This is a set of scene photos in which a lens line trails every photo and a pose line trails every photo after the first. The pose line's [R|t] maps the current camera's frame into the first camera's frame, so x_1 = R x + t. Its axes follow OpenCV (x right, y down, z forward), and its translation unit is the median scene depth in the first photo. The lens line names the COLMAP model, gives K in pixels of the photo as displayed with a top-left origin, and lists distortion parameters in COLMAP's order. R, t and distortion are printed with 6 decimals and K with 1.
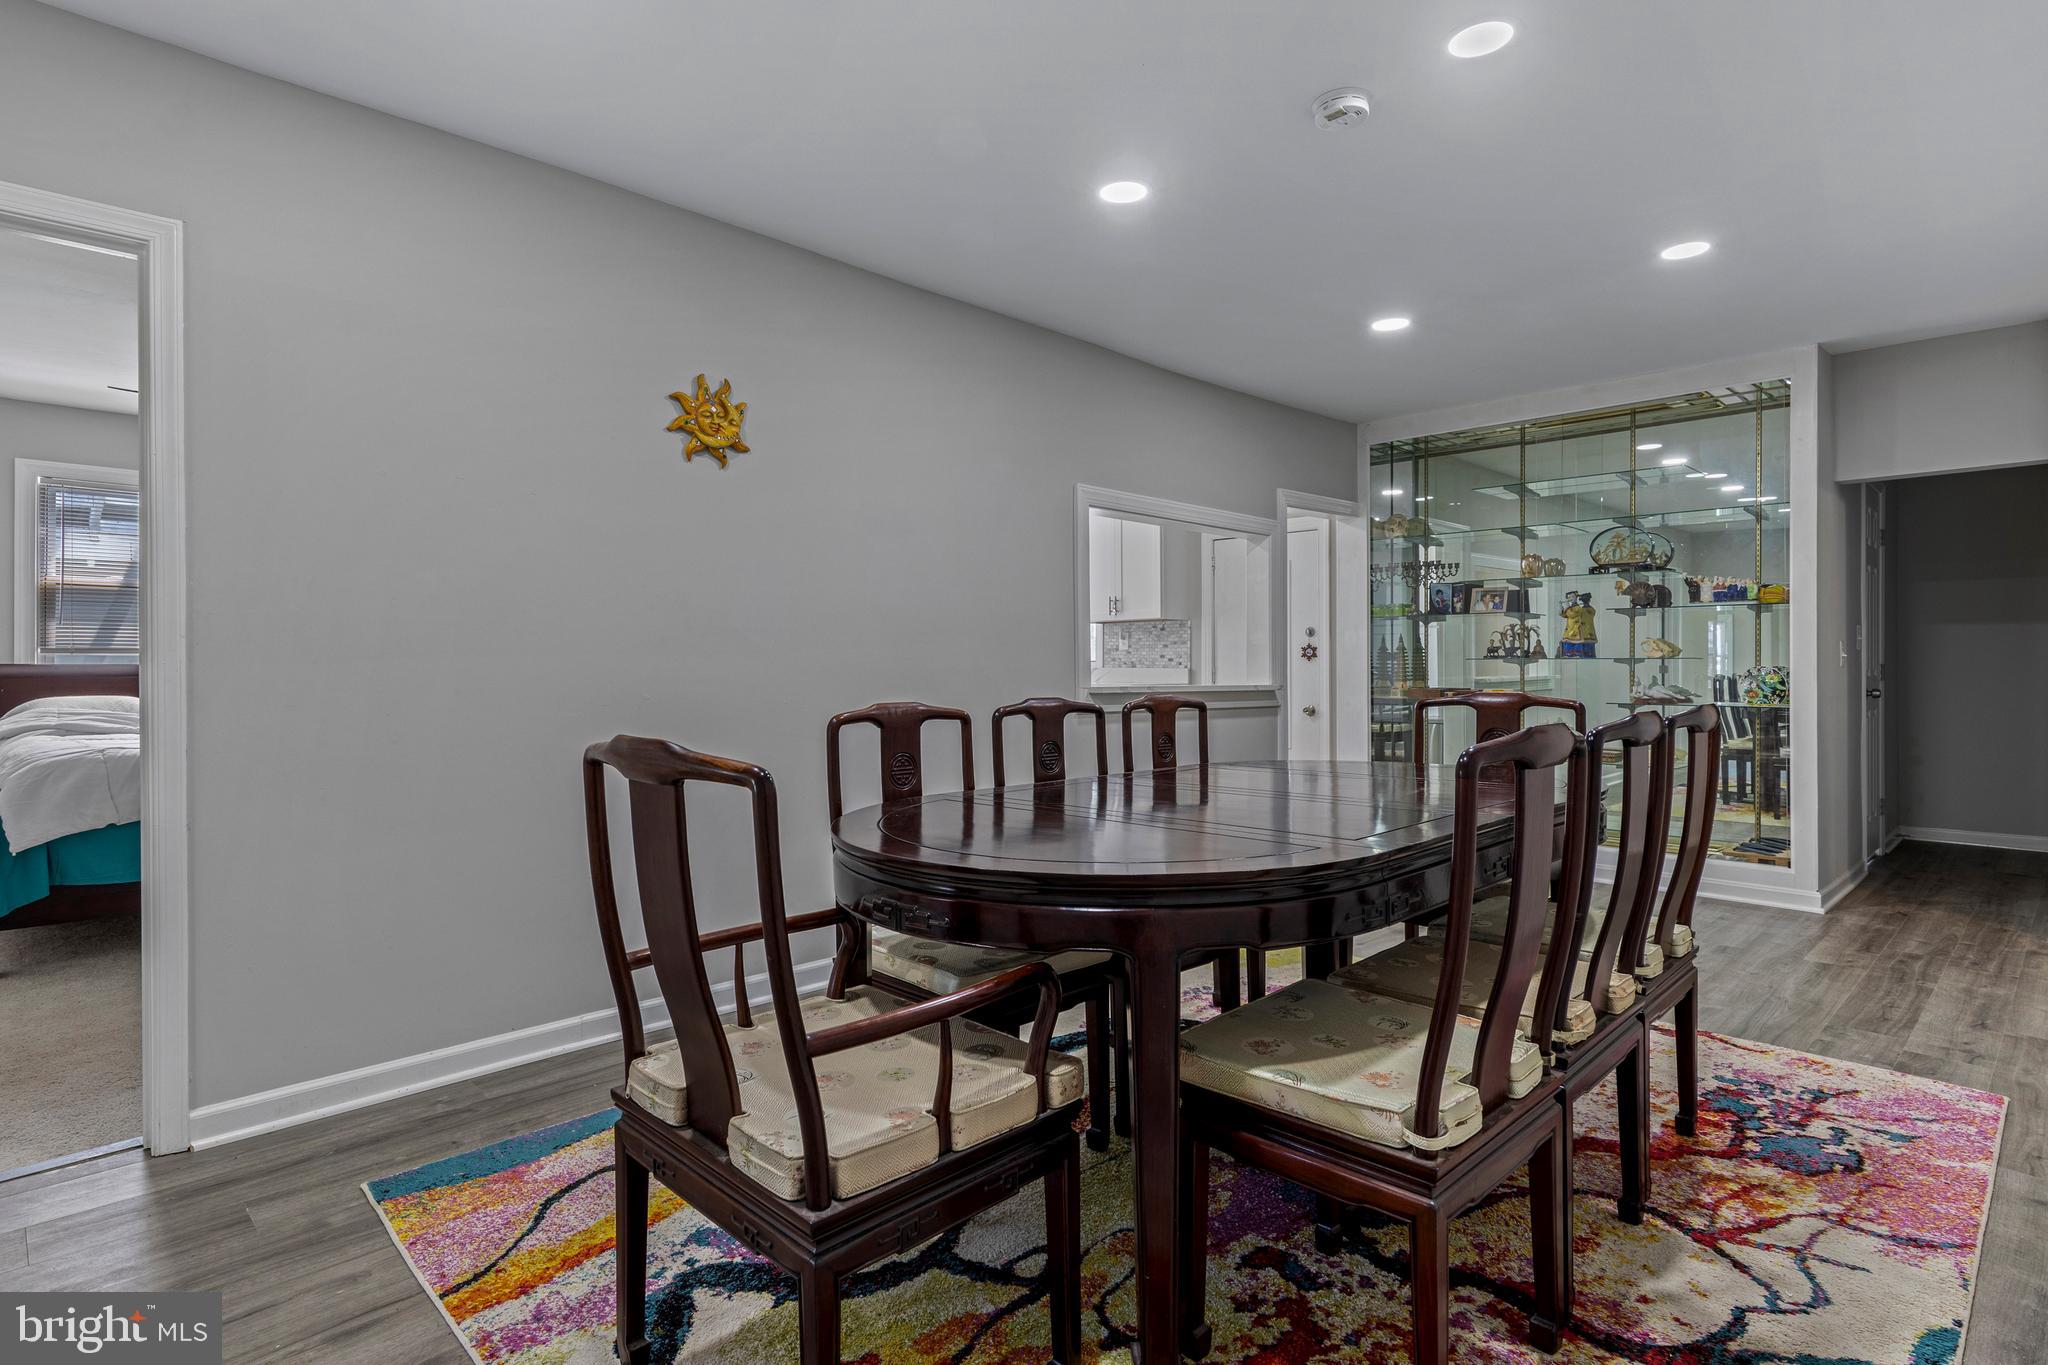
lens RADIAL K [[1047.1, 0, 1017.8], [0, 1047.1, 663.6], [0, 0, 1]] dist [0.002147, 0.003000]
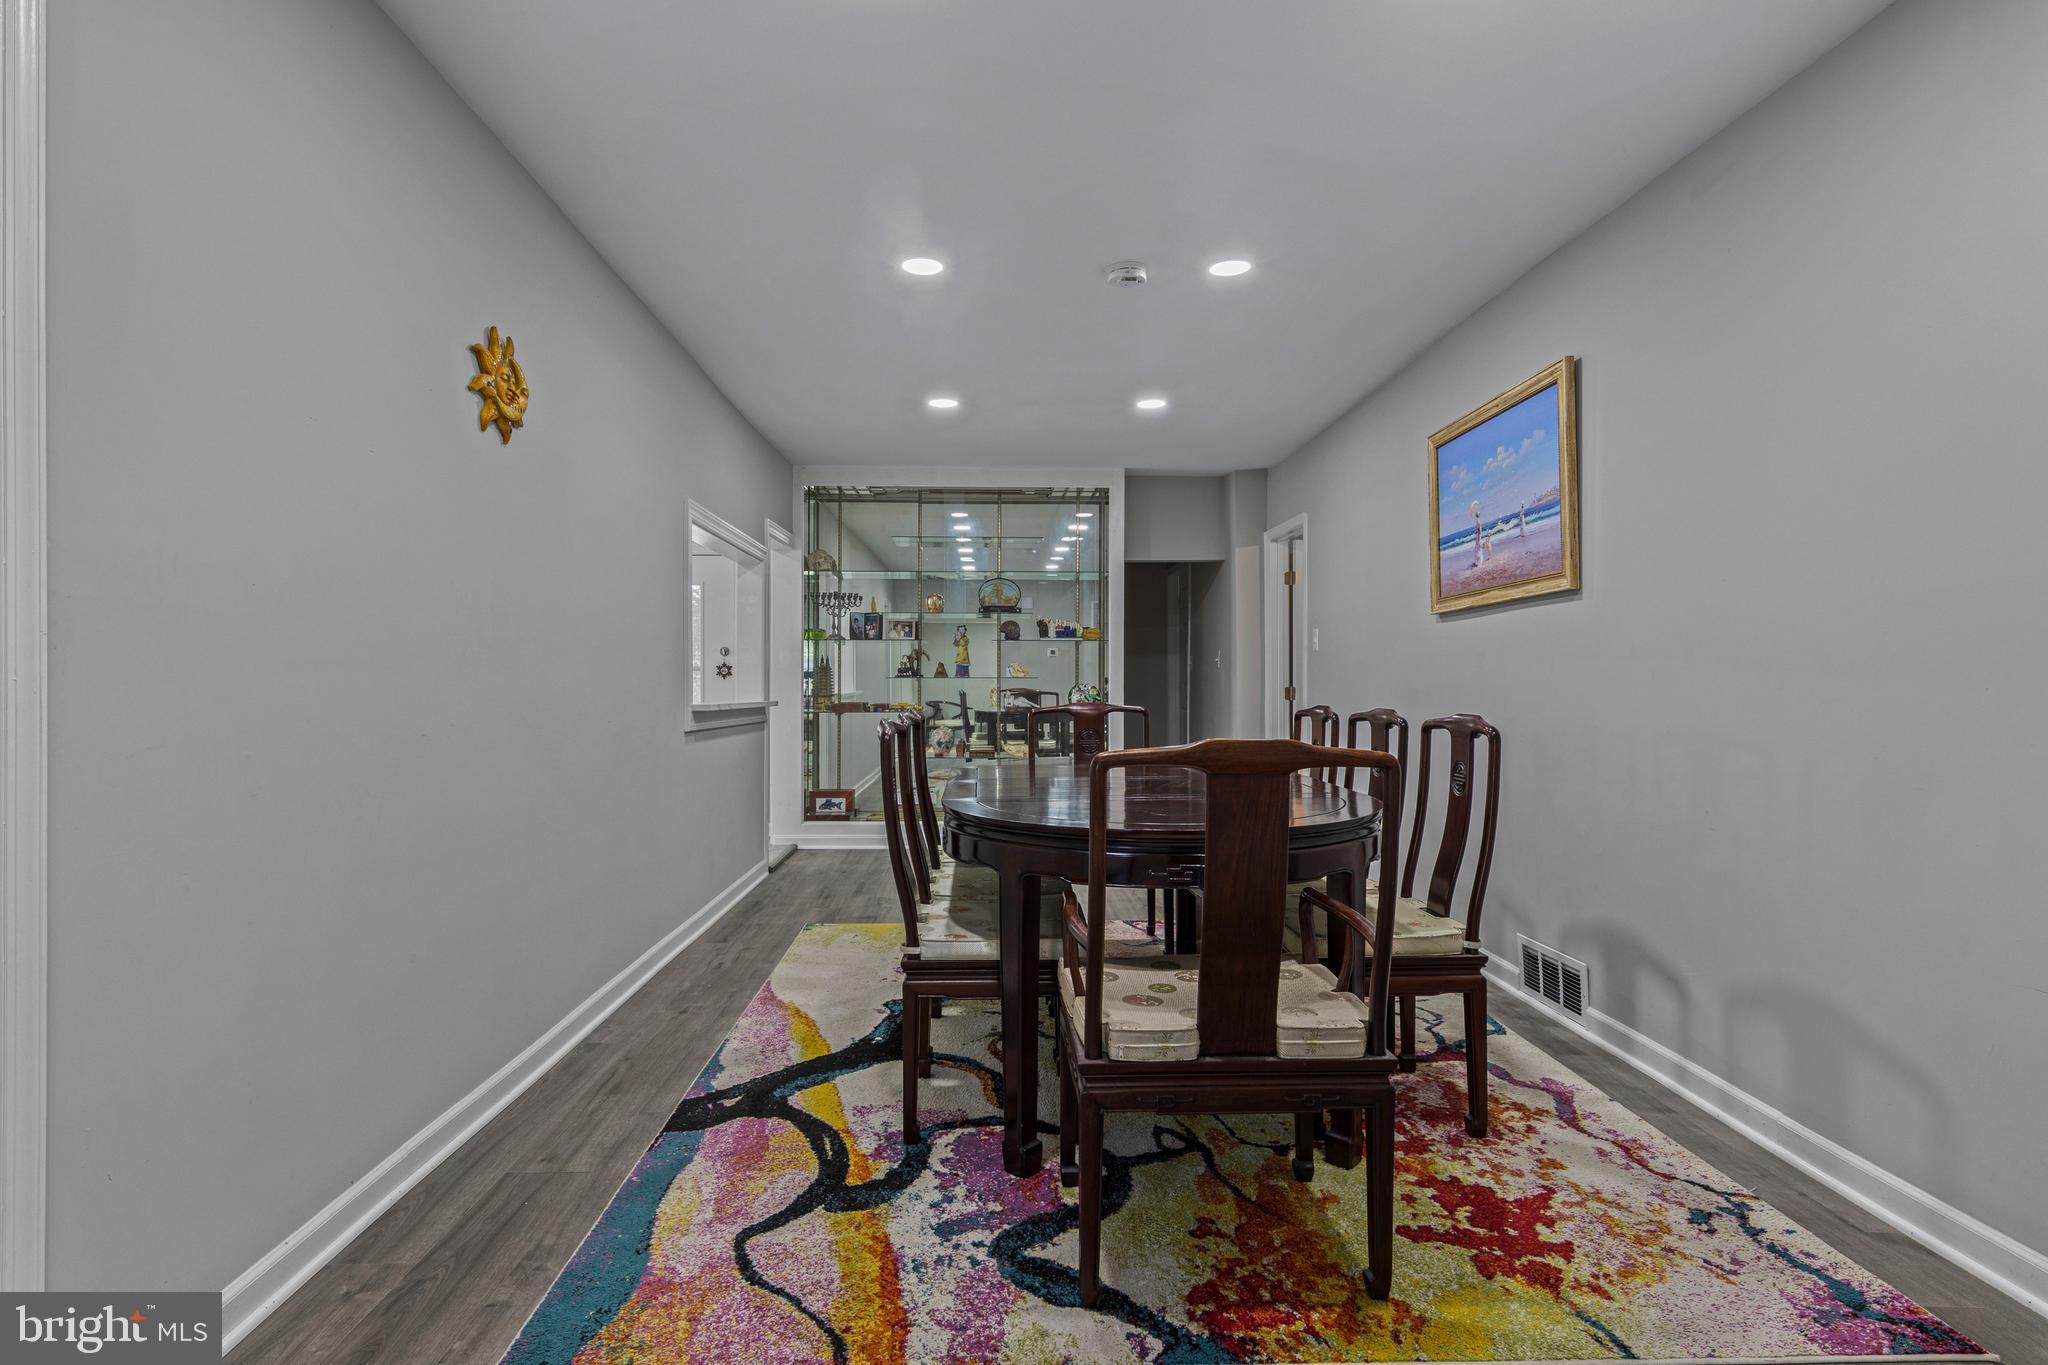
lens RADIAL K [[1047.1, 0, 1012.4], [0, 1047.1, 690.0], [0, 0, 1]] dist [0.002147, 0.003000]
pose [[0.679446, -0.005106, 0.733708, -0.568053], [-0.001779, 0.999961, 0.008606, -0.001741], [-0.733724, -0.007152, 0.679410, 0.134845]]
